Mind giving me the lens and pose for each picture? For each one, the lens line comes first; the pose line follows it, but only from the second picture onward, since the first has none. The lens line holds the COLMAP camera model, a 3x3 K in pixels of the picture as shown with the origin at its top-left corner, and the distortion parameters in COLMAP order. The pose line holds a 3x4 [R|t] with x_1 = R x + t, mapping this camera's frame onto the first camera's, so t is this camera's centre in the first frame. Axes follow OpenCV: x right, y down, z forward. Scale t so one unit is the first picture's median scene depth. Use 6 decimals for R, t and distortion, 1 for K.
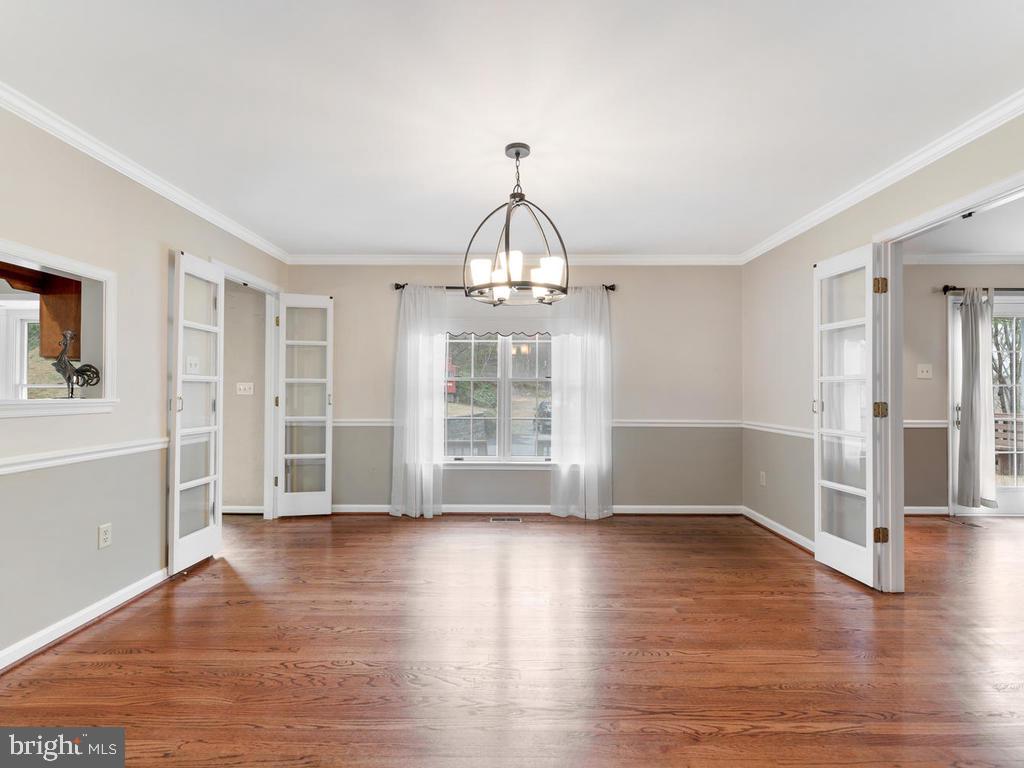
lens RADIAL K [[469.3, 0, 511.8], [0, 469.3, 388.1], [0, 0, 1]] dist [-0.000803, 0.000259]
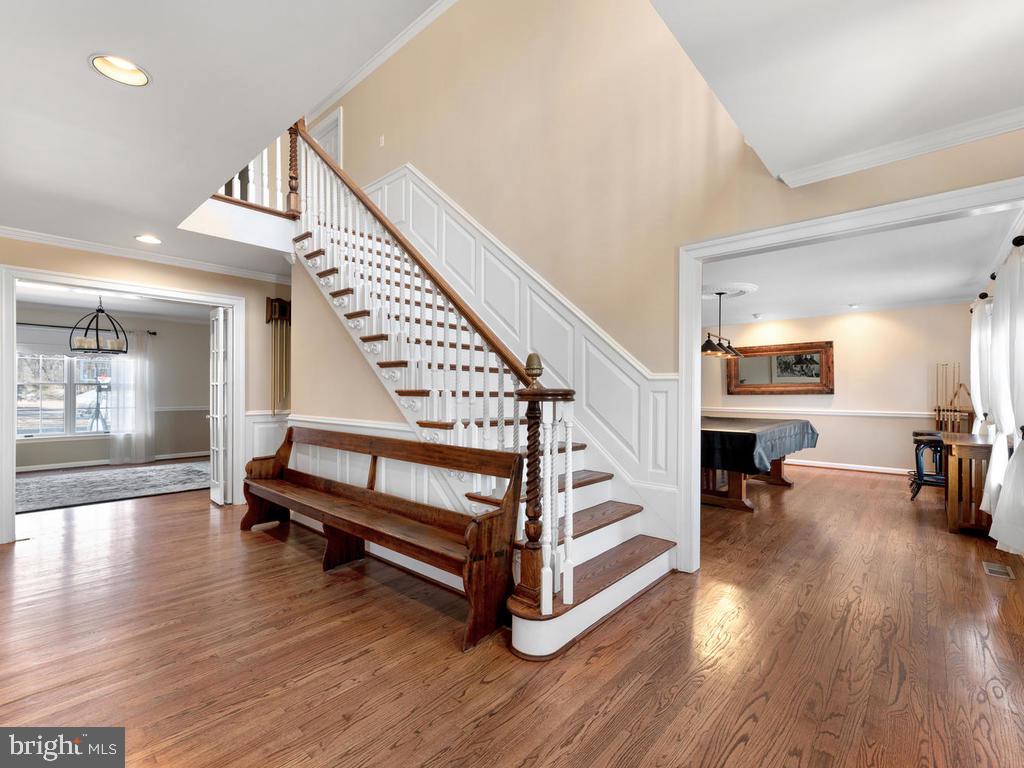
lens RADIAL K [[469.3, 0, 511.8], [0, 469.3, 388.1], [0, 0, 1]] dist [-0.000803, 0.000259]
pose [[0.667585, -0.004100, 0.744522, -0.185992], [-0.010550, 0.999832, 0.014966, -0.039661], [-0.744458, -0.017845, 0.667430, -1.079886]]
